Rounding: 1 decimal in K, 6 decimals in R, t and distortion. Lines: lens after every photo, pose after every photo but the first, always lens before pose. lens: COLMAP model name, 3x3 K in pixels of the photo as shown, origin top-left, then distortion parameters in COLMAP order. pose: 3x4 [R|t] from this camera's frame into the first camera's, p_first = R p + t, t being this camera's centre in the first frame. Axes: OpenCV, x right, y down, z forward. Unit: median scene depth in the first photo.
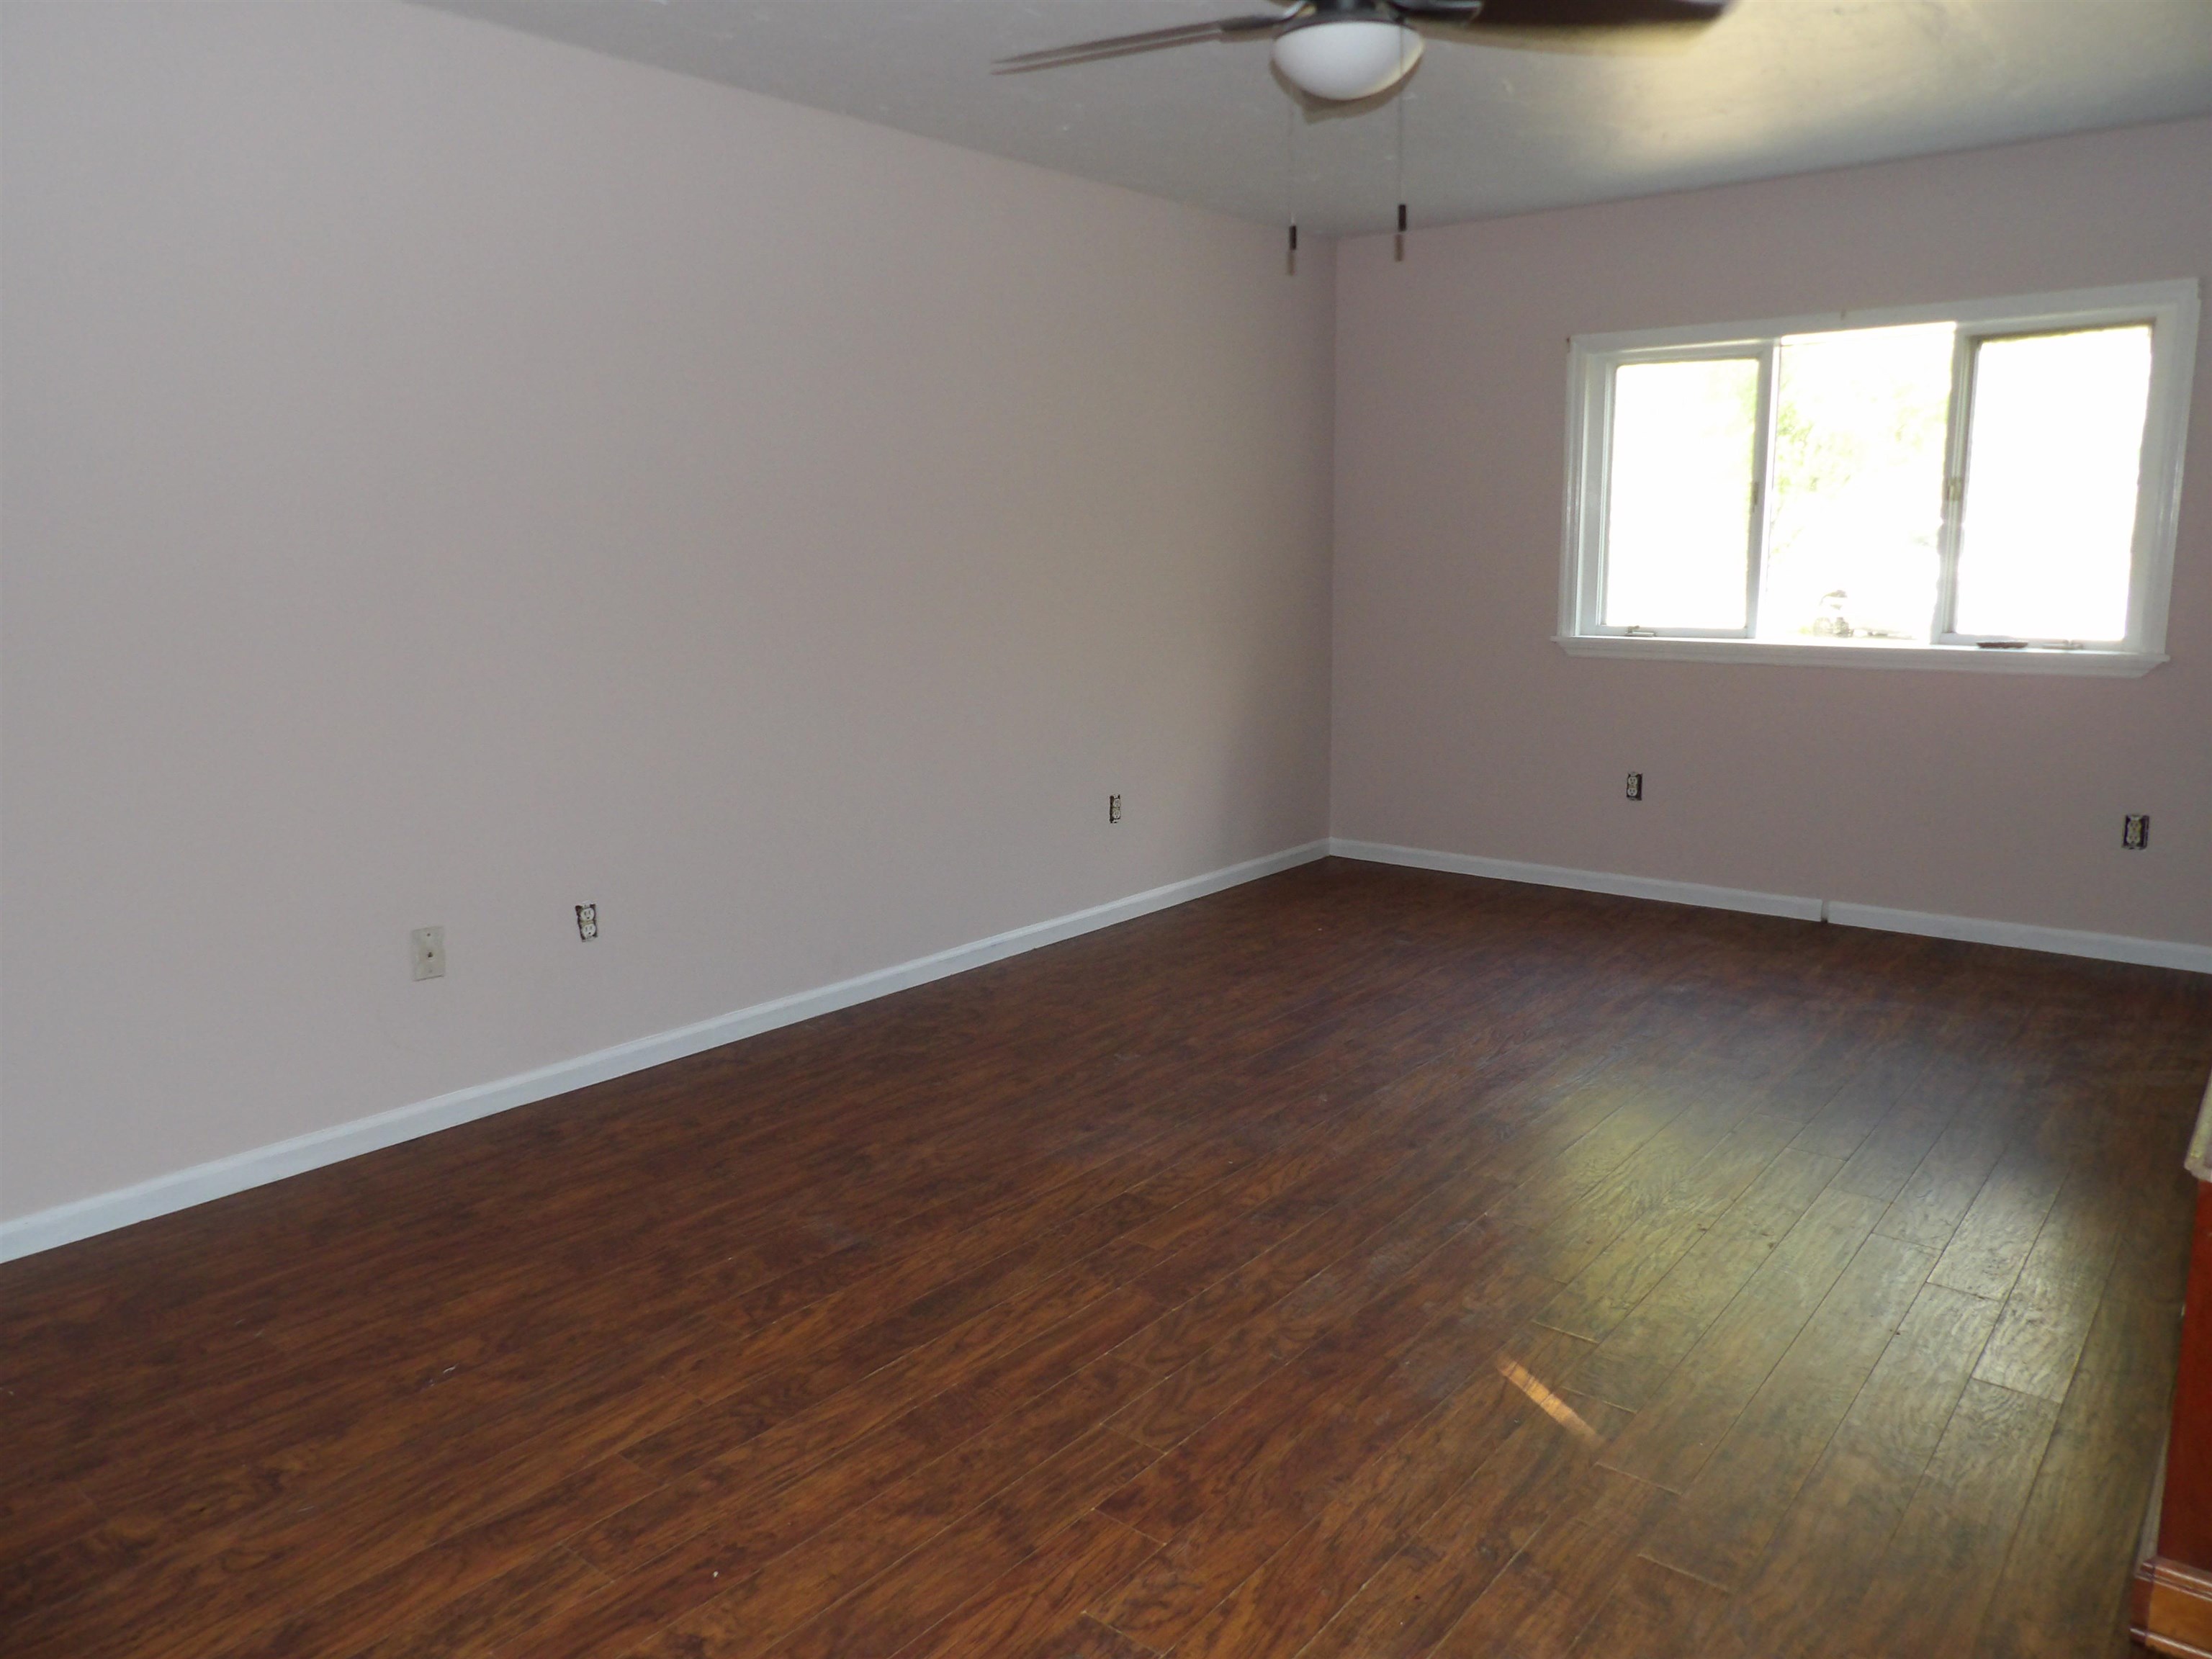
lens RADIAL K [[1577.1, 0, 1101.6], [0, 1577.1, 831.9], [0, 0, 1]] dist [-0.039889, 0.037591]
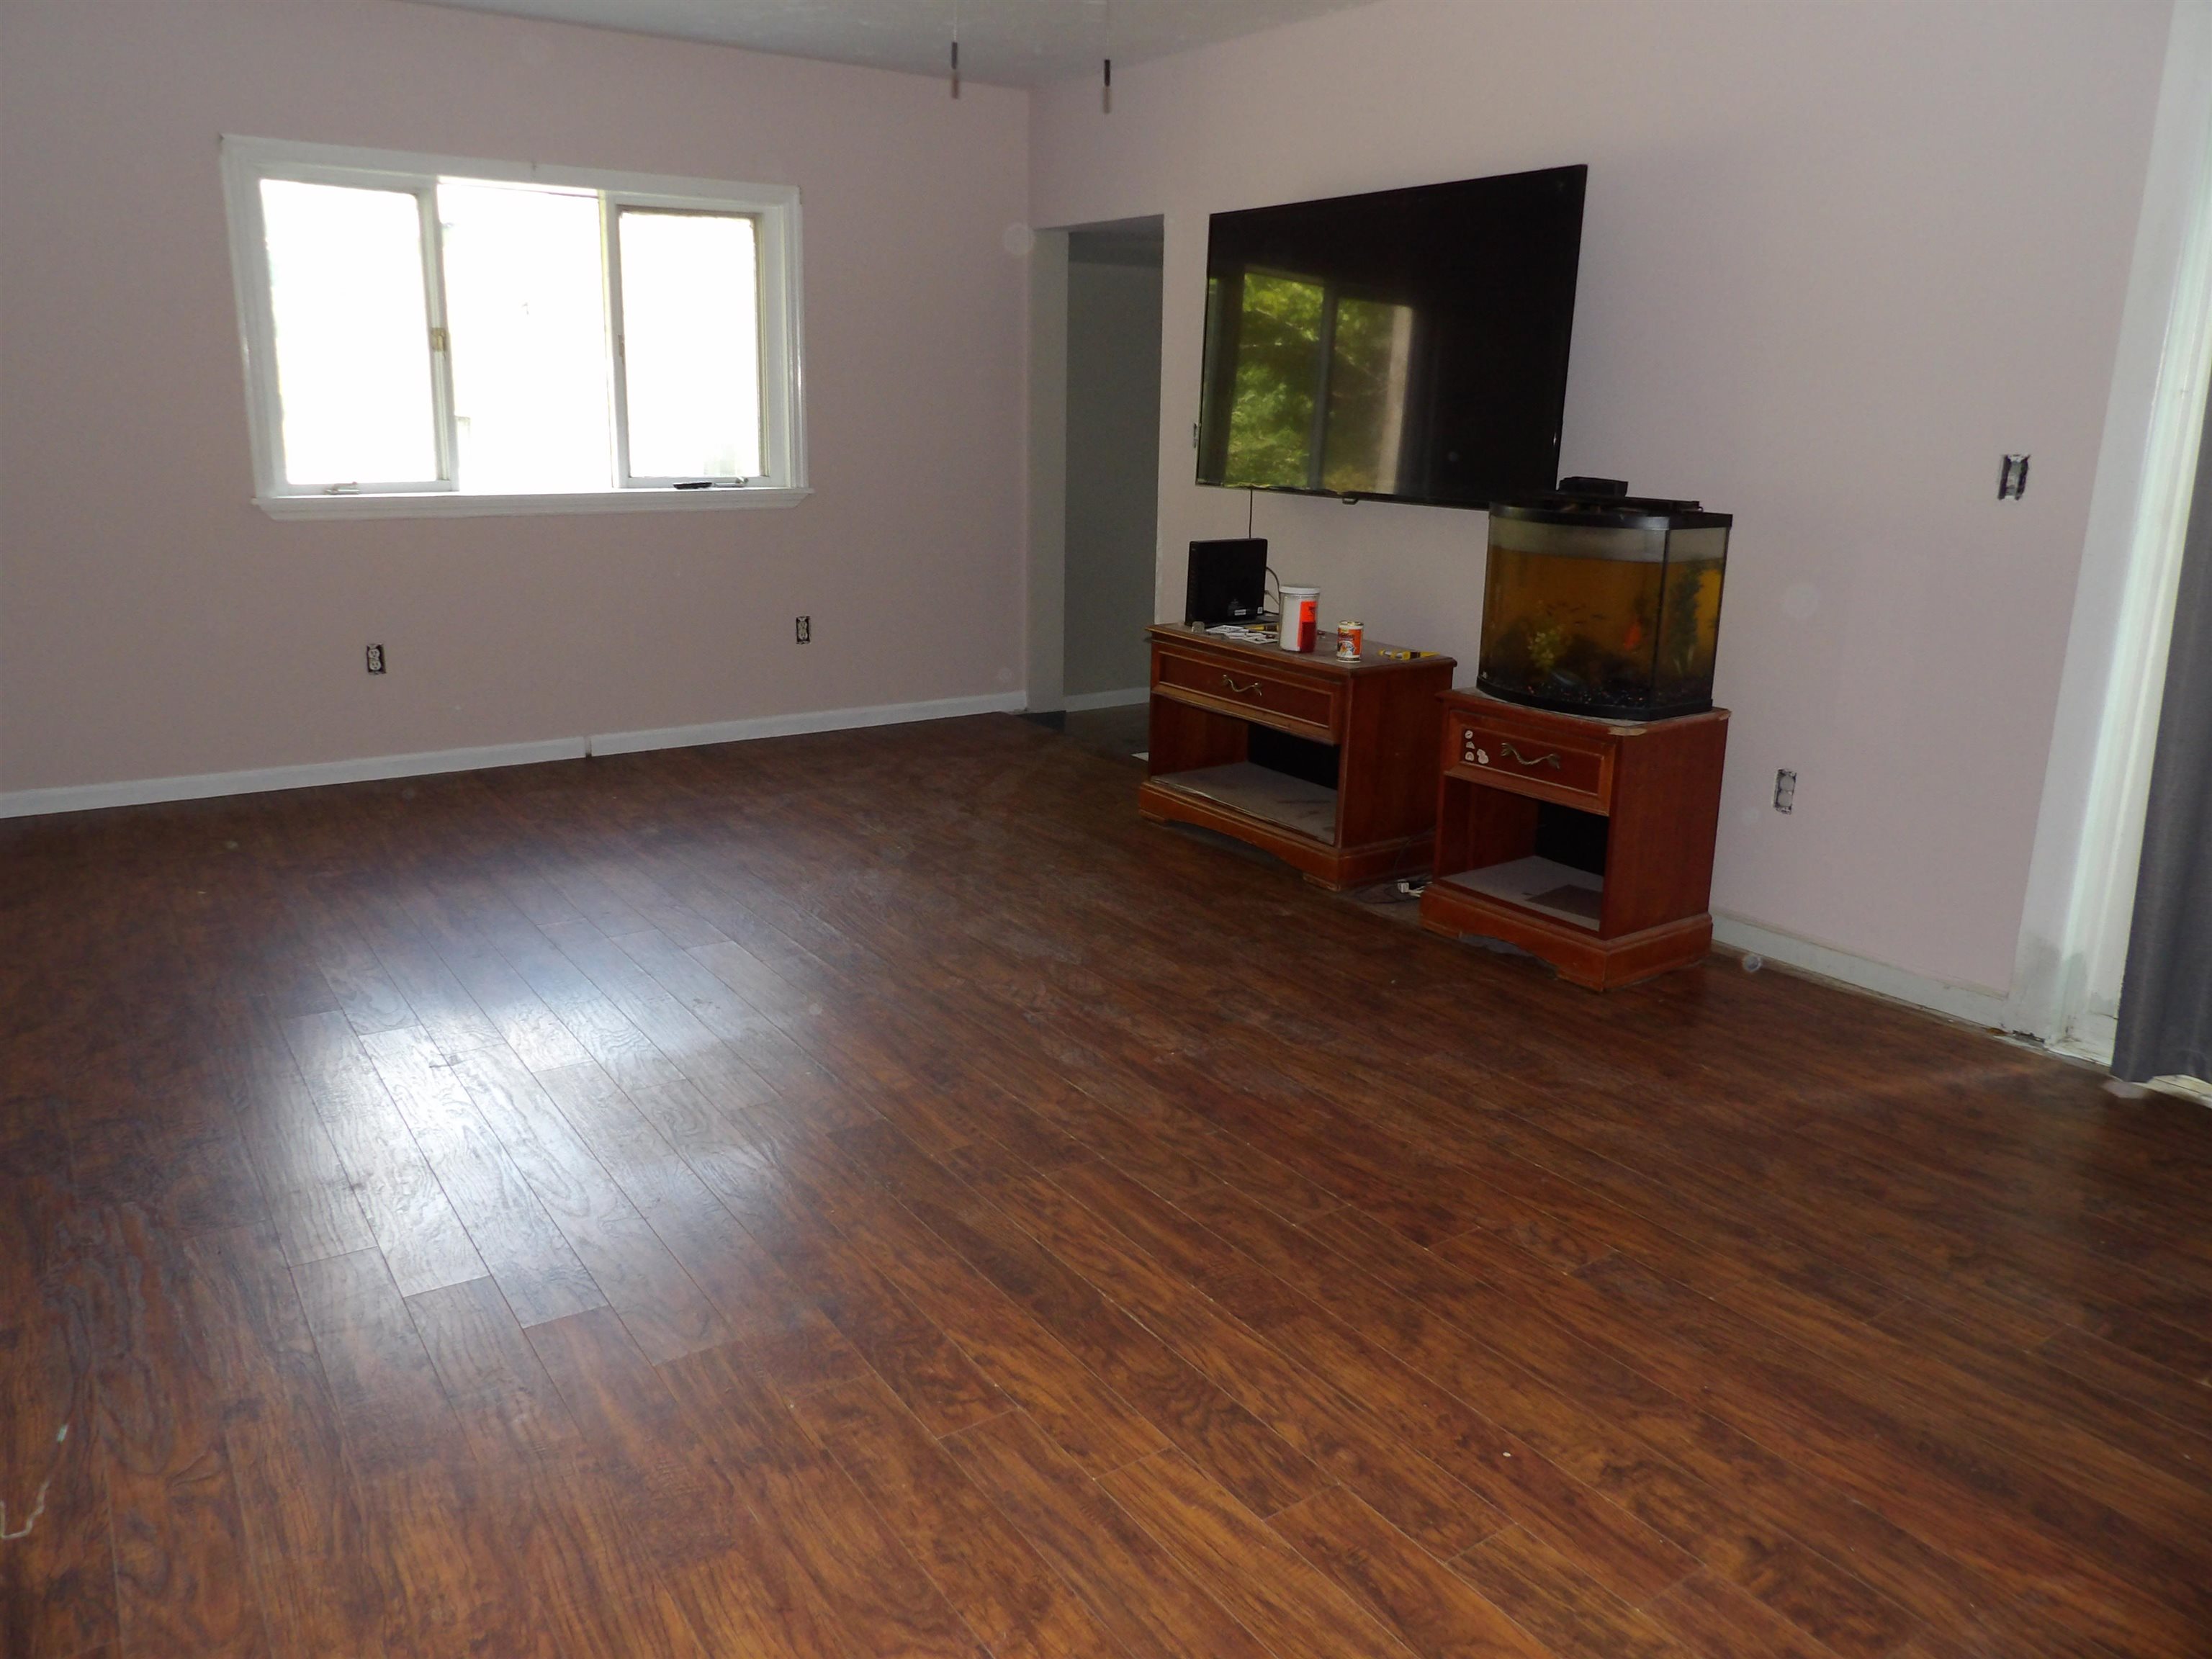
lens RADIAL K [[1577.1, 0, 1098.6], [0, 1577.1, 810.5], [0, 0, 1]] dist [-0.039889, 0.037591]
pose [[0.266292, -0.224316, 0.937428, -0.881185], [0.152479, 0.970101, 0.188821, -0.107577], [-0.951756, 0.092657, 0.292534, 0.709348]]
